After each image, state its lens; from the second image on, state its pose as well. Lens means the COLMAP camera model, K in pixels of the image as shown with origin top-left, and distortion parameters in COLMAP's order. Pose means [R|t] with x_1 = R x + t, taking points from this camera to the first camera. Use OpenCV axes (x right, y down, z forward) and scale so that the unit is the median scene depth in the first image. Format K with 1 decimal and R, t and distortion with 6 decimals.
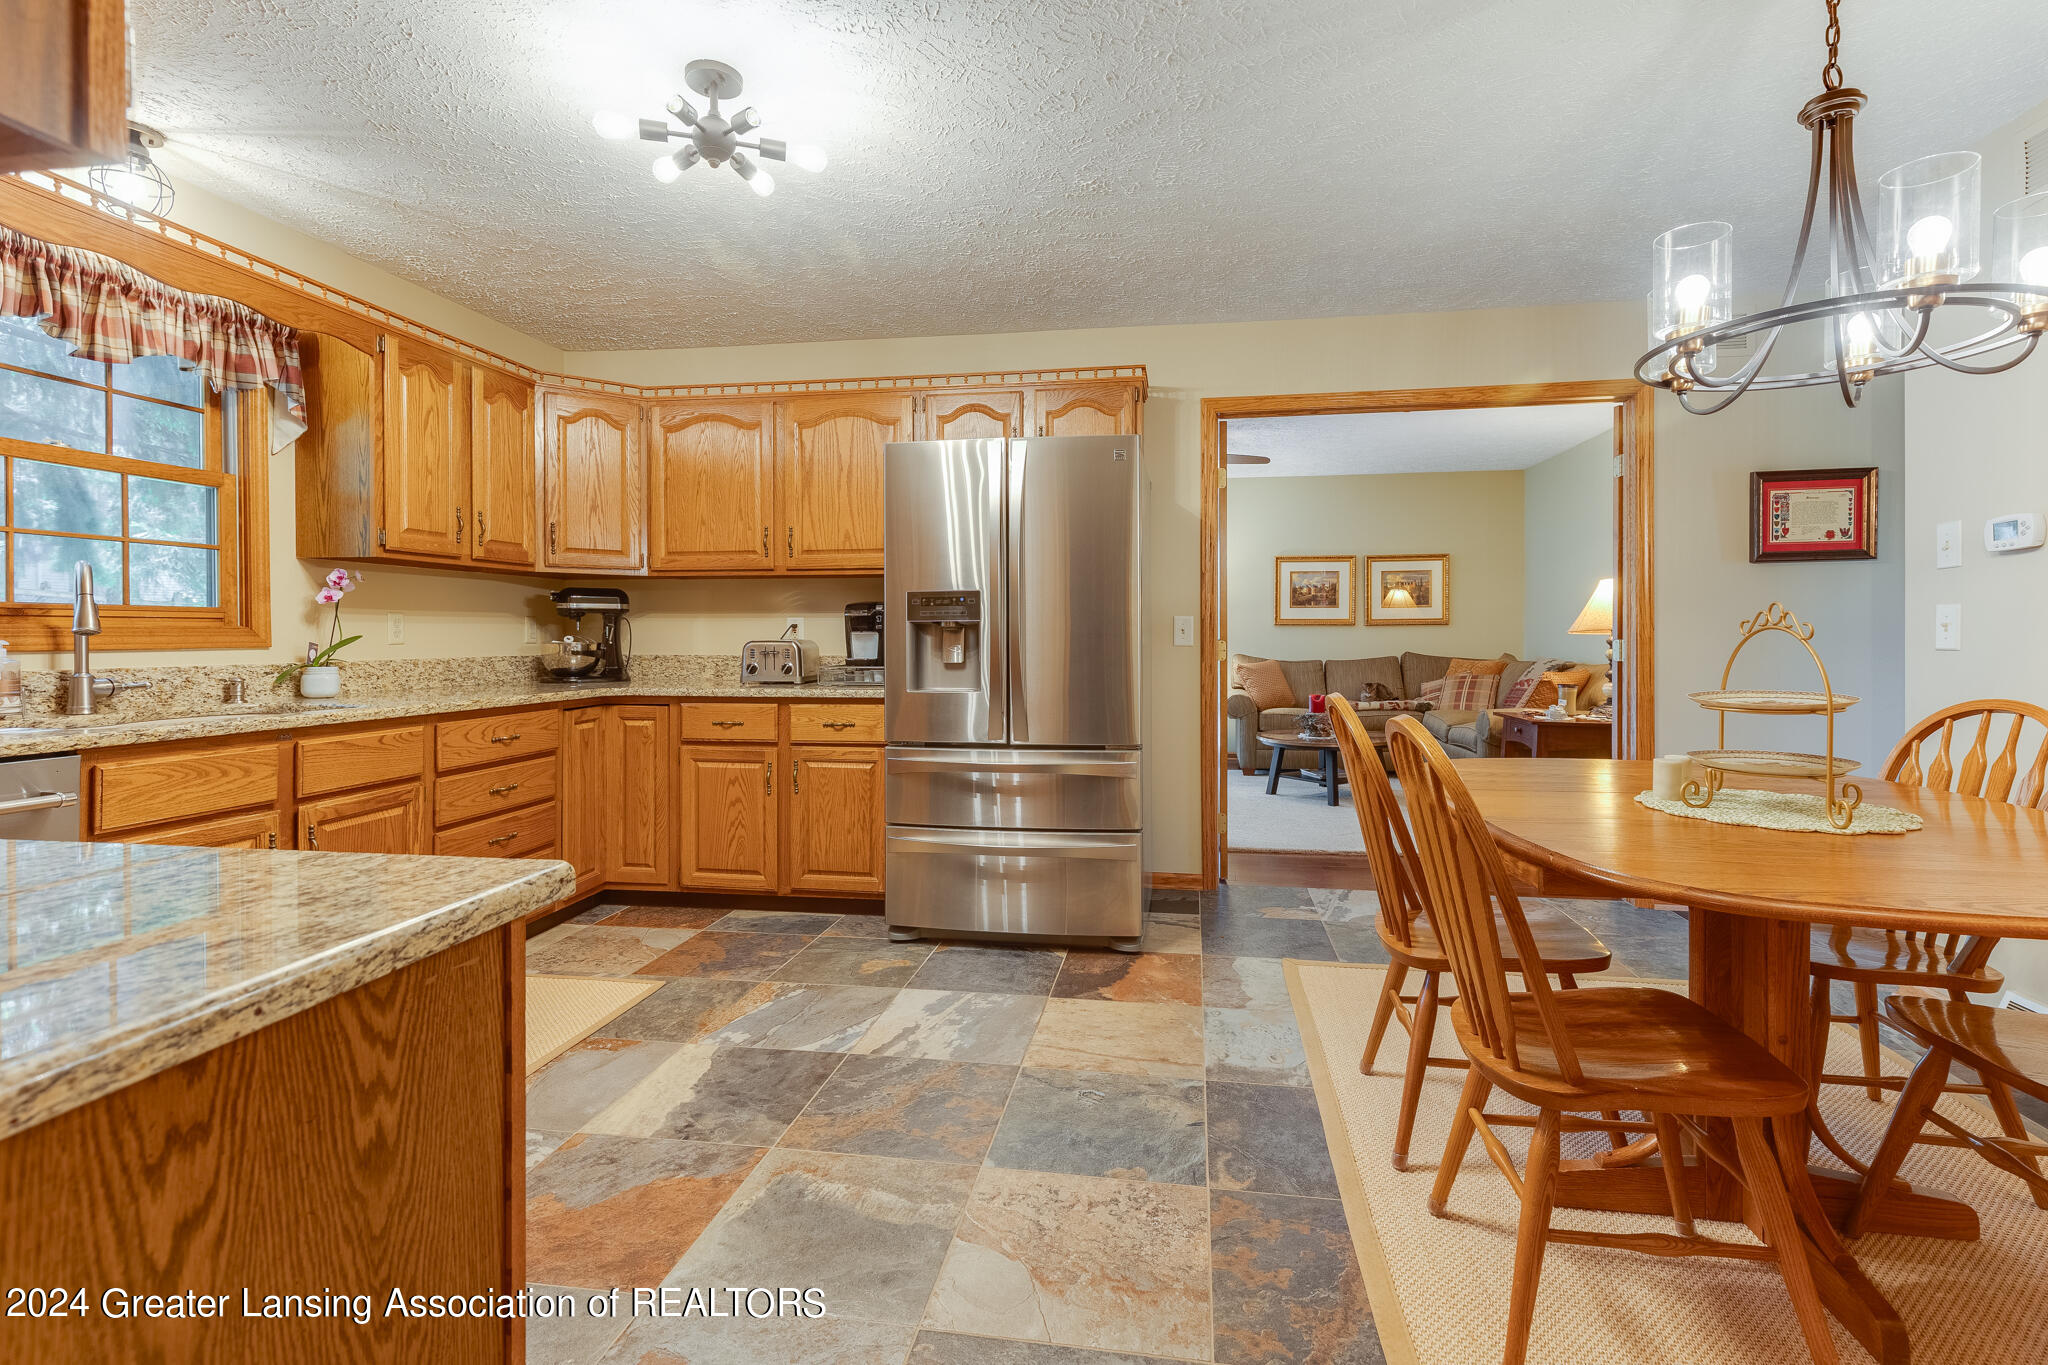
lens RADIAL K [[939.0, 0, 1053.2], [0, 939.0, 637.9], [0, 0, 1]] dist [0.004741, -0.001344]
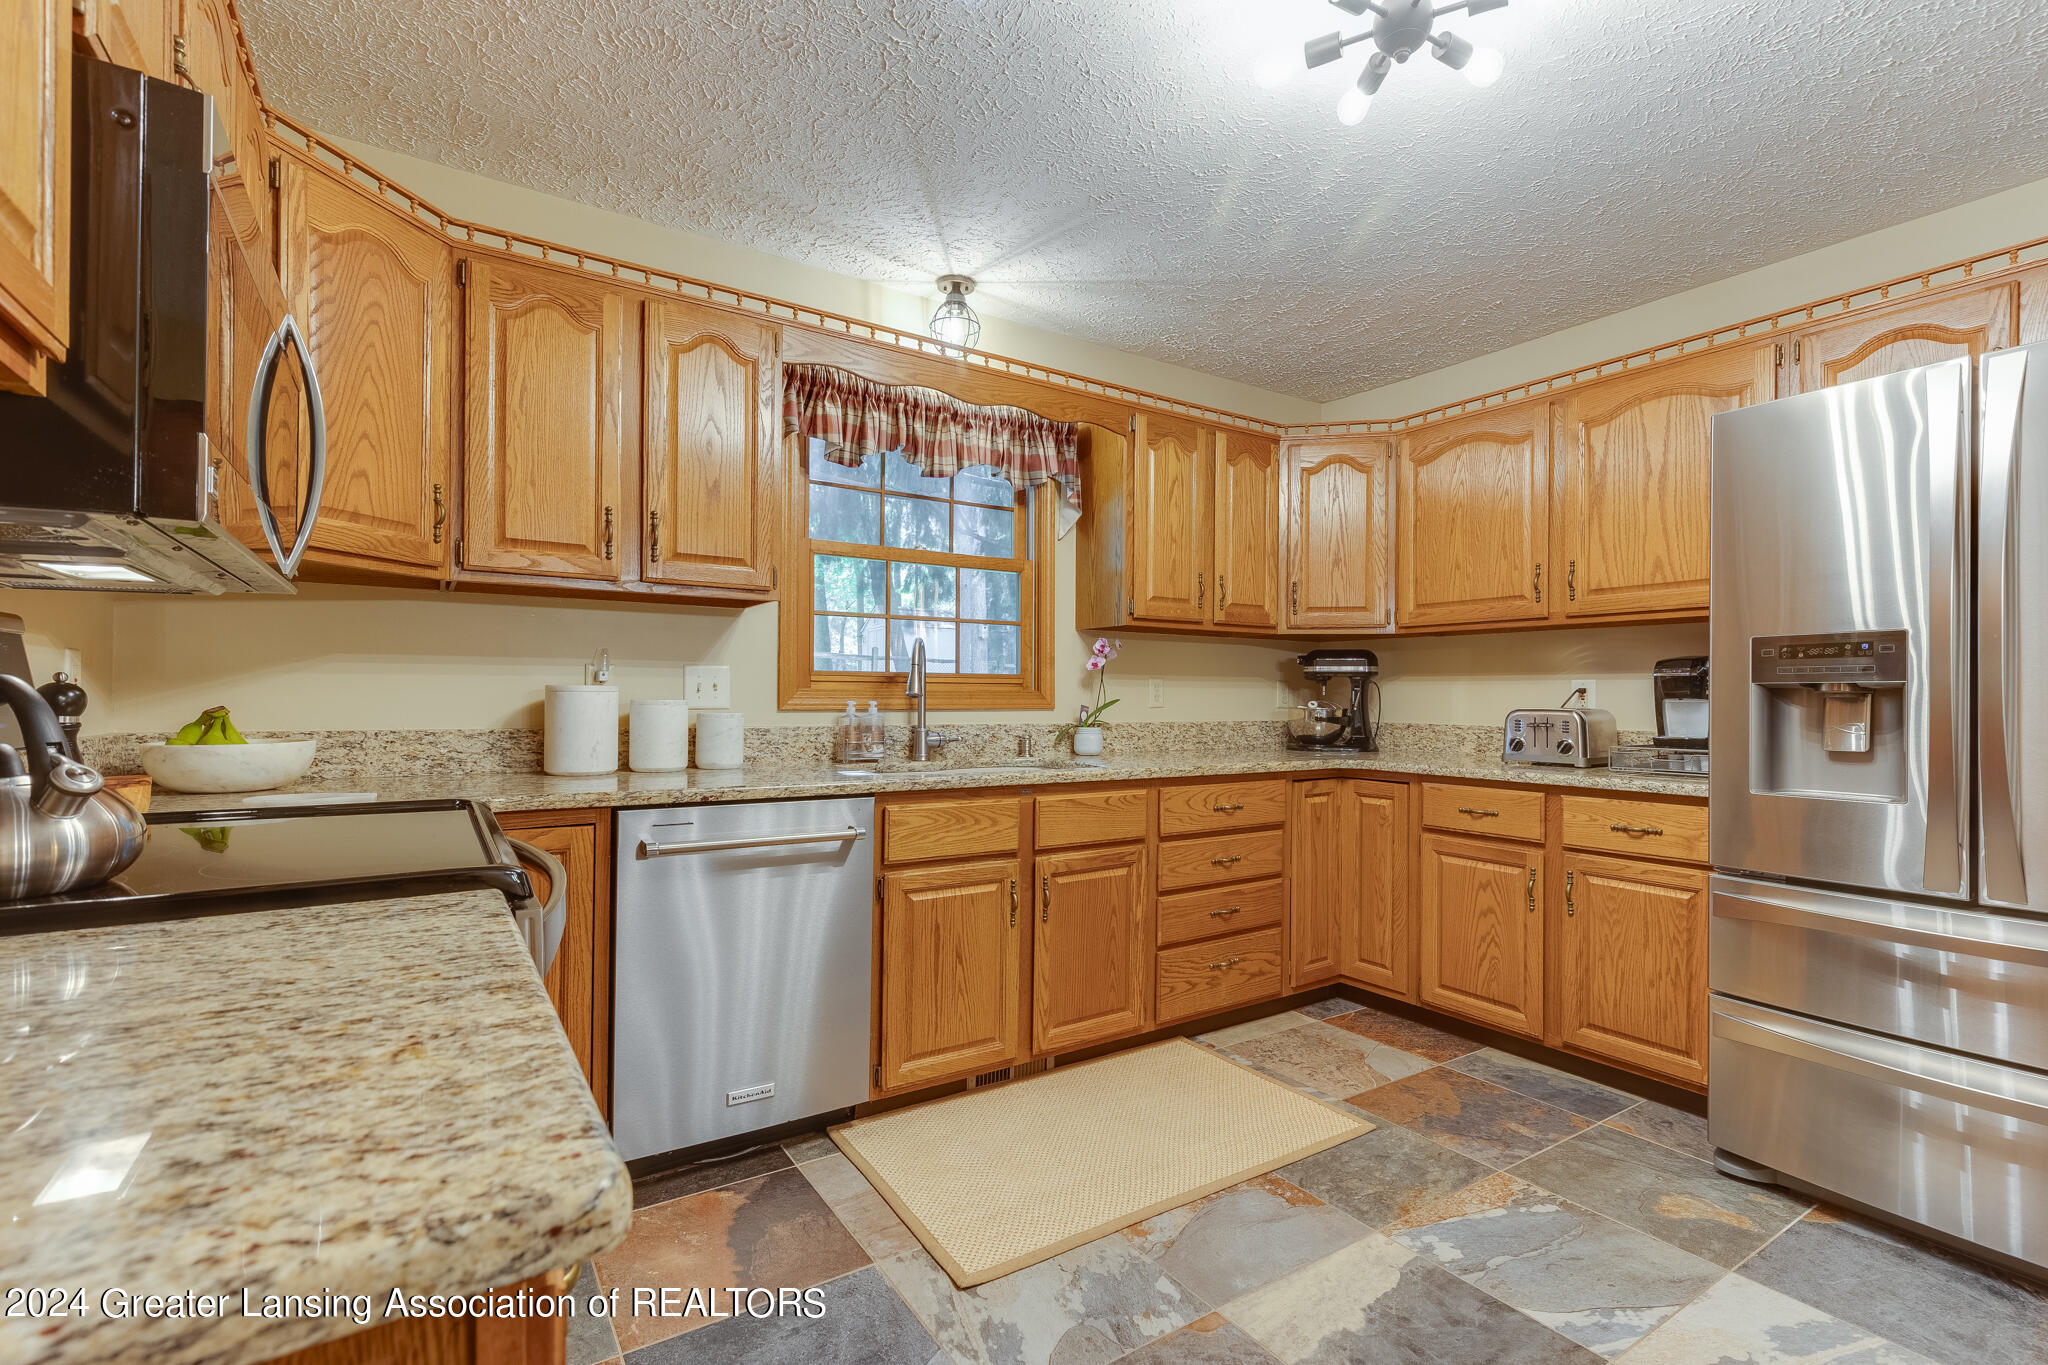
lens RADIAL K [[939.0, 0, 1026.0], [0, 939.0, 695.6], [0, 0, 1]] dist [0.004741, -0.001344]
pose [[0.664565, 0.004160, -0.747219, -0.004823], [-0.010071, 0.999944, -0.003391, -0.002027], [0.747163, 0.009779, 0.664569, 0.207358]]
